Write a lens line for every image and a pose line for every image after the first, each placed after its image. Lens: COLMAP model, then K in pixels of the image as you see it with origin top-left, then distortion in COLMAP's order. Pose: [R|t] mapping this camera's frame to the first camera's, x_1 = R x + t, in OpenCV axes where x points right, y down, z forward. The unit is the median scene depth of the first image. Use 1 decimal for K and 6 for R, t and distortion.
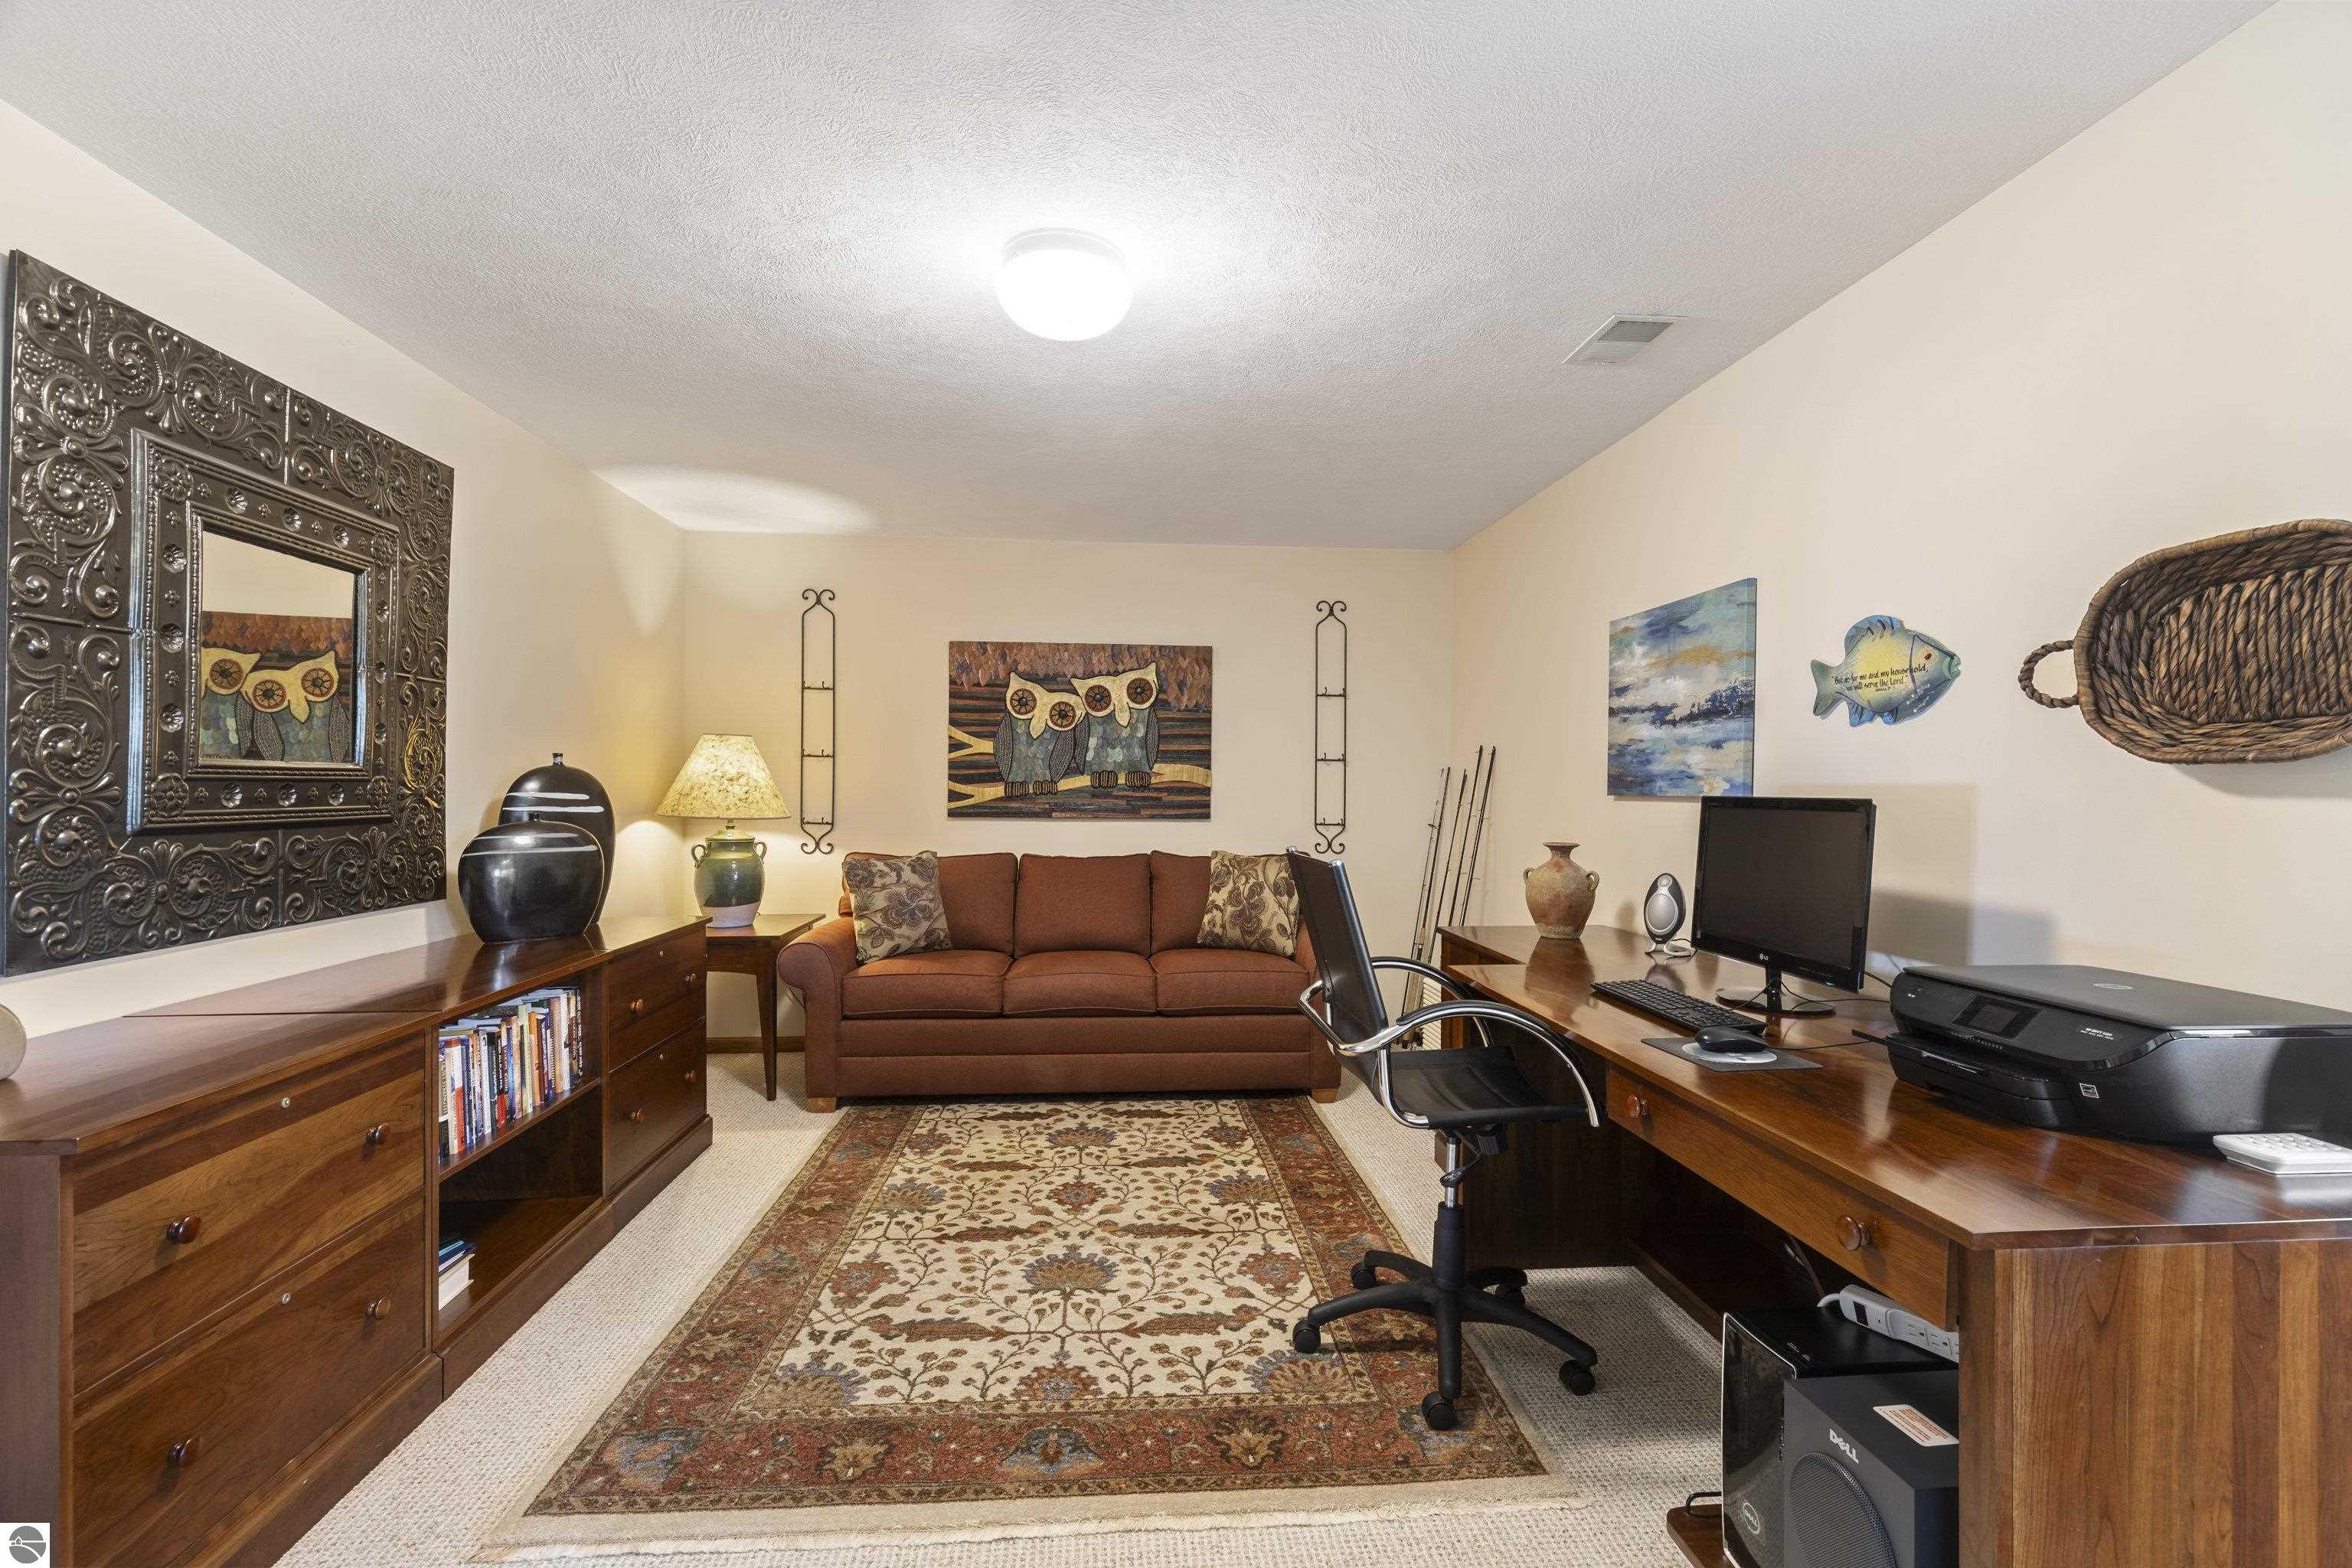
lens RADIAL K [[1063.6, 0, 1176.0], [0, 1063.6, 784.0], [0, 0, 1]] dist [0.001873, 0.000483]
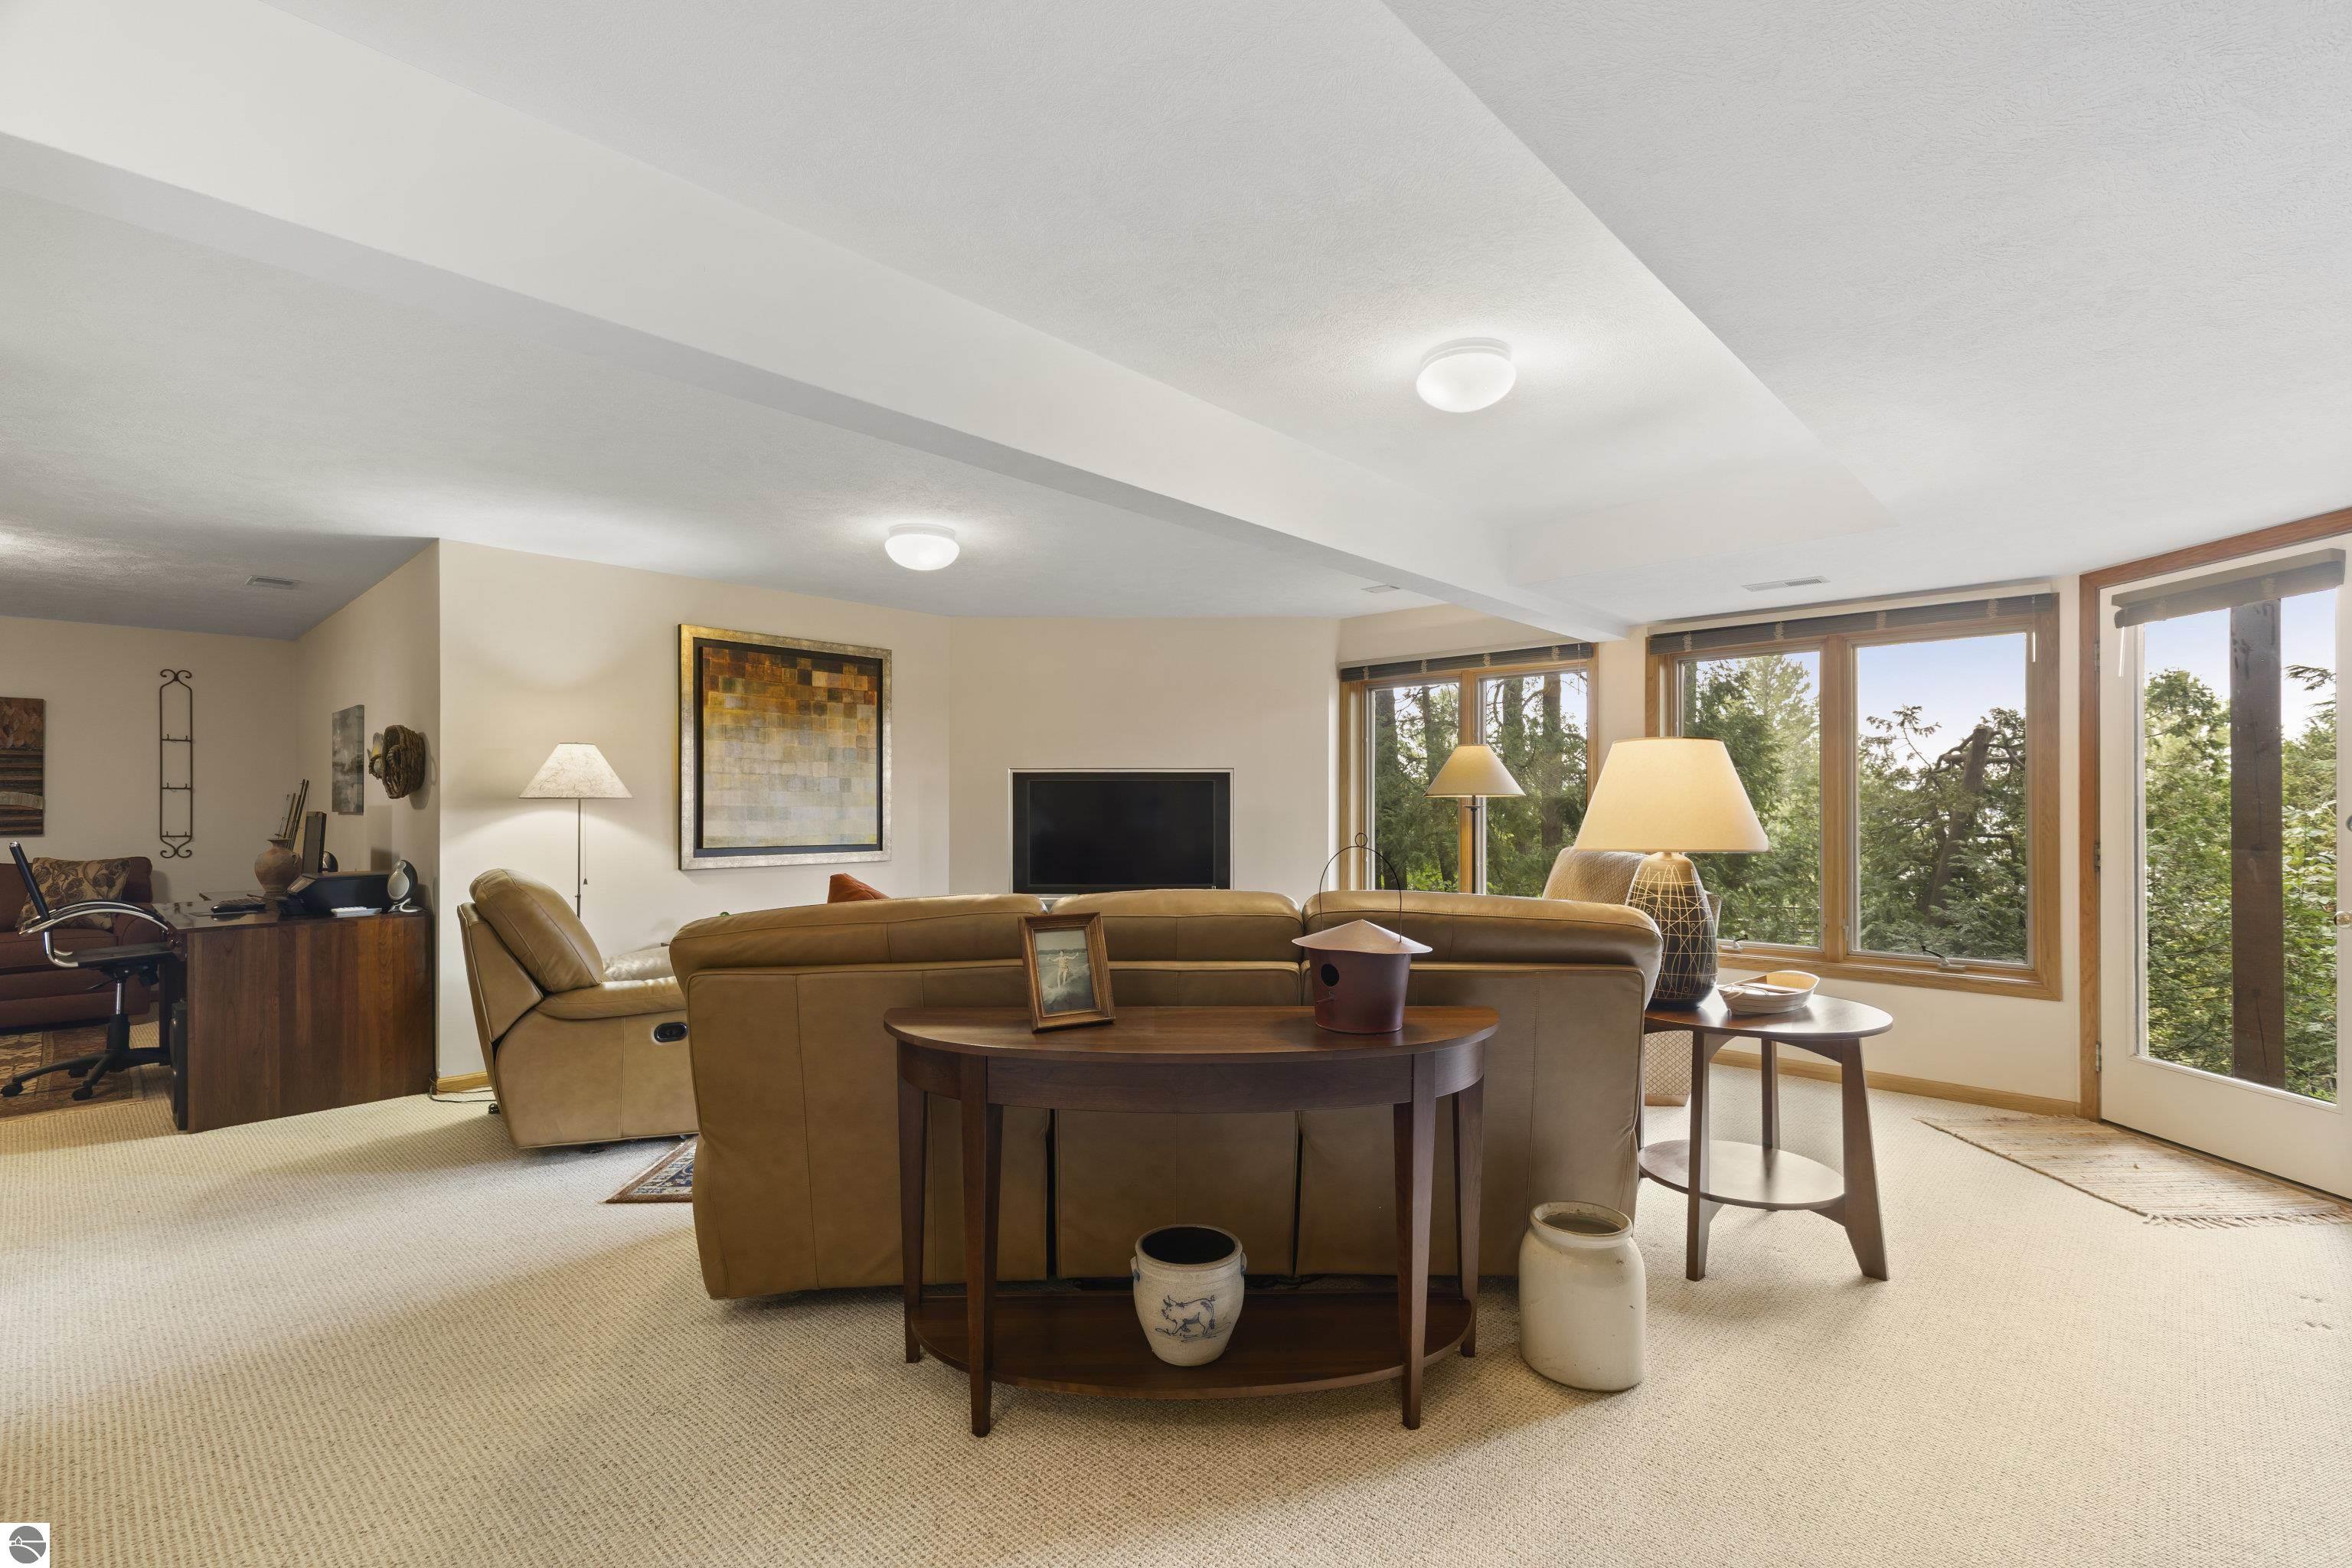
lens RADIAL K [[1063.6, 0, 1176.0], [0, 1063.6, 784.0], [0, 0, 1]] dist [0.001873, 0.000483]
pose [[0.735469, 0.004781, 0.677541, 0.180818], [0.005491, 0.999900, -0.013016, -0.003540], [-0.677536, 0.013294, 0.735370, -0.939310]]
